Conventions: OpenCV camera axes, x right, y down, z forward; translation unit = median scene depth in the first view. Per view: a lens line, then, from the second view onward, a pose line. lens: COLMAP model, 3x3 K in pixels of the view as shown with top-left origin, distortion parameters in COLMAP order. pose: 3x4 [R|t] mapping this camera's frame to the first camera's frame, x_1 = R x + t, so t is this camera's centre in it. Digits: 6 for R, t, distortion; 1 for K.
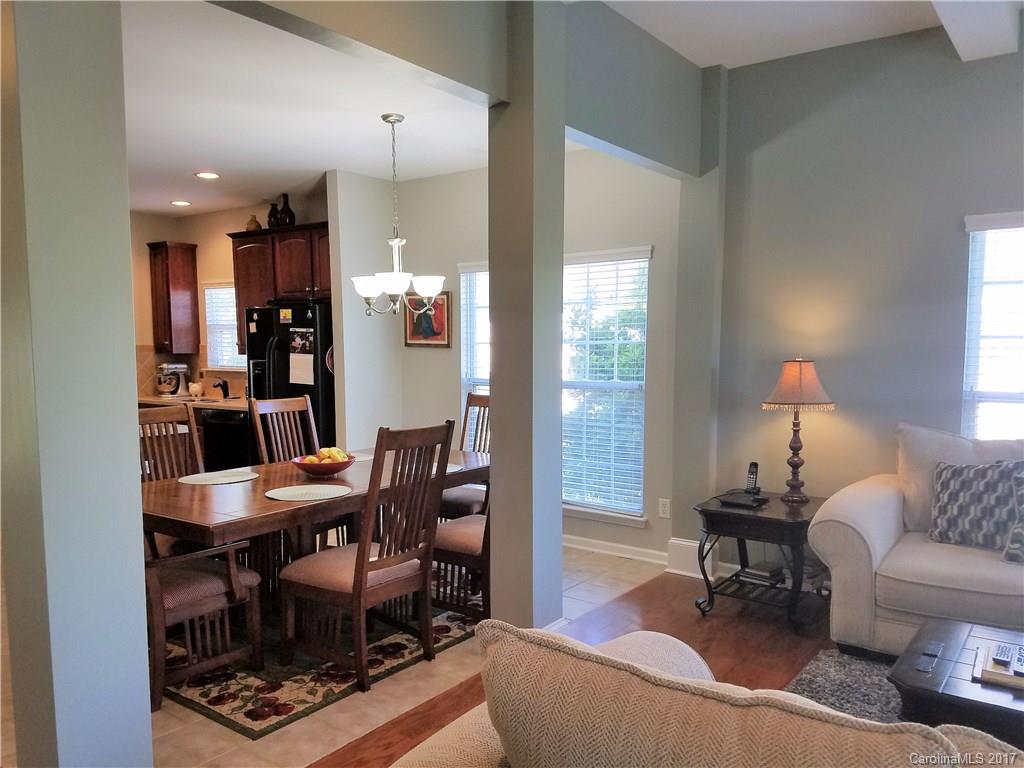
lens RADIAL K [[775.8, 0, 488.3], [0, 775.8, 417.0], [0, 0, 1]] dist [0.254518, -0.447710]
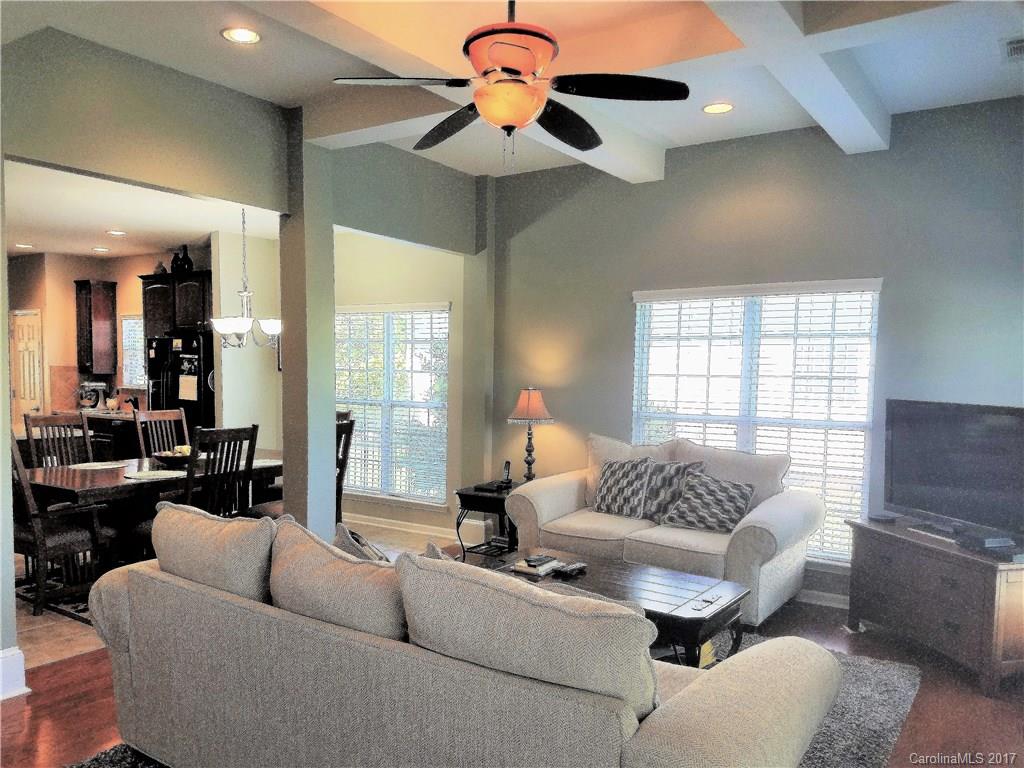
lens RADIAL K [[786.8, 0, 490.3], [0, 786.8, 420.7], [0, 0, 1]] dist [0.084342, -0.124681]
pose [[0.998667, 0.014543, 0.049520, 0.178527], [-0.013314, 0.999598, -0.025049, 0.016156], [-0.049865, 0.024356, 0.998459, -0.273117]]
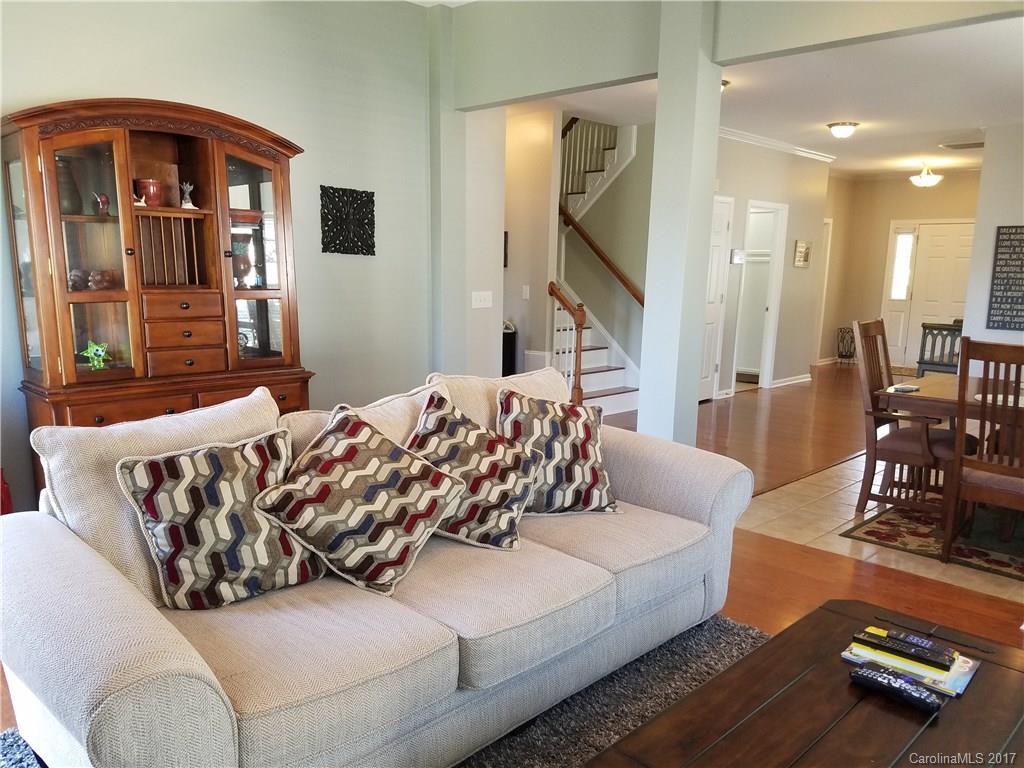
lens RADIAL K [[786.8, 0, 490.3], [0, 786.8, 420.7], [0, 0, 1]] dist [0.084342, -0.124681]
pose [[-0.136161, 0.197174, -0.970867, 0.566534], [-0.108879, 0.971079, 0.212487, -0.020026], [0.984685, 0.134640, -0.110755, 0.244177]]
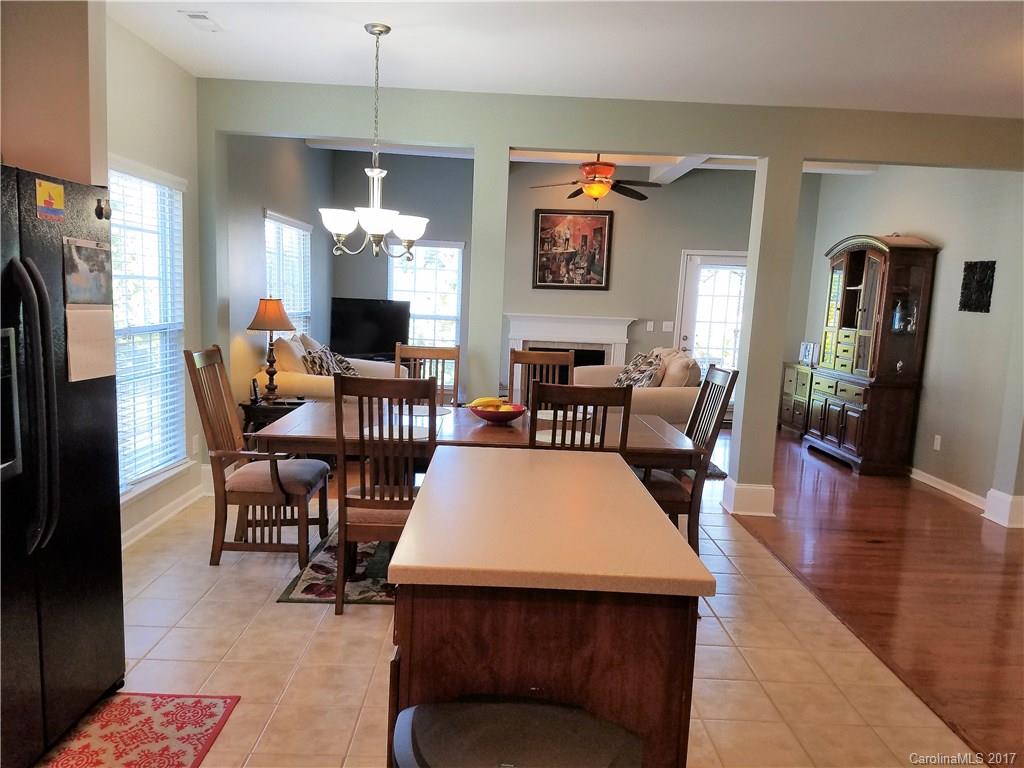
lens RADIAL K [[775.0, 0, 500.0], [0, 775.0, 407.5], [0, 0, 1]] dist [0.220809, -0.344996]
pose [[-0.609111, -0.135187, 0.781479, -0.692437], [0.036735, 0.979498, 0.198074, -0.103987], [-0.792234, 0.149357, -0.591657, 1.098199]]
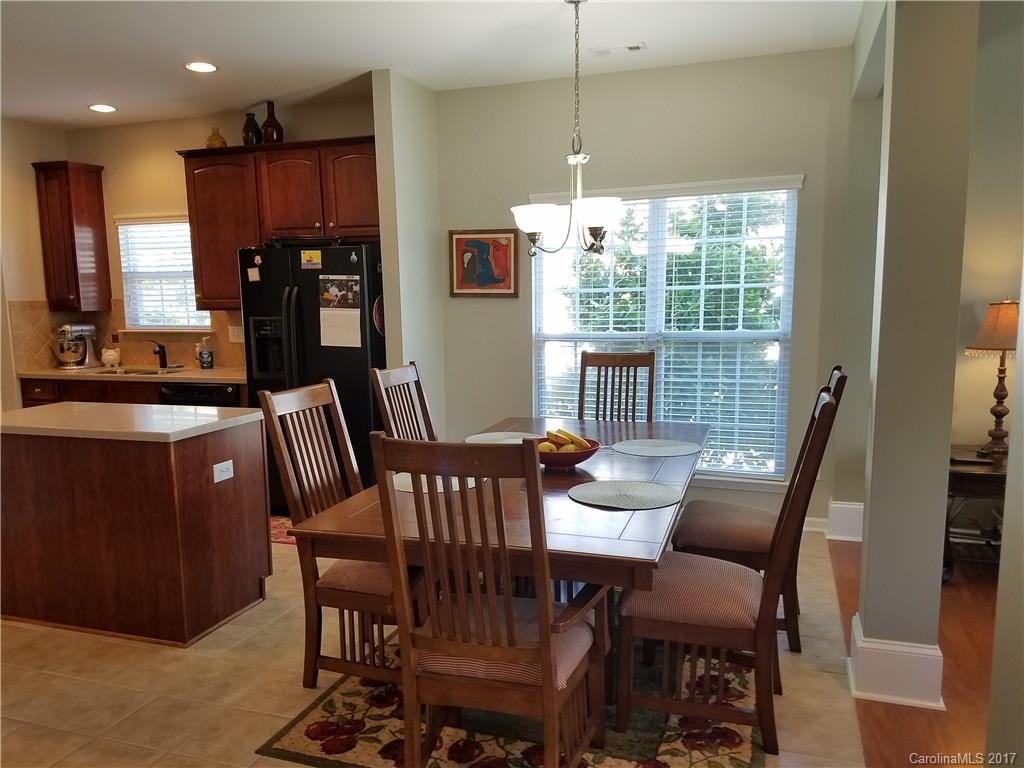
lens RADIAL K [[775.0, 0, 500.0], [0, 775.0, 407.5], [0, 0, 1]] dist [0.220809, -0.344996]
pose [[0.951456, -0.056681, 0.302521, -0.332207], [0.042138, 0.997630, 0.054390, -0.017227], [-0.304887, -0.039003, 0.951589, 0.204118]]
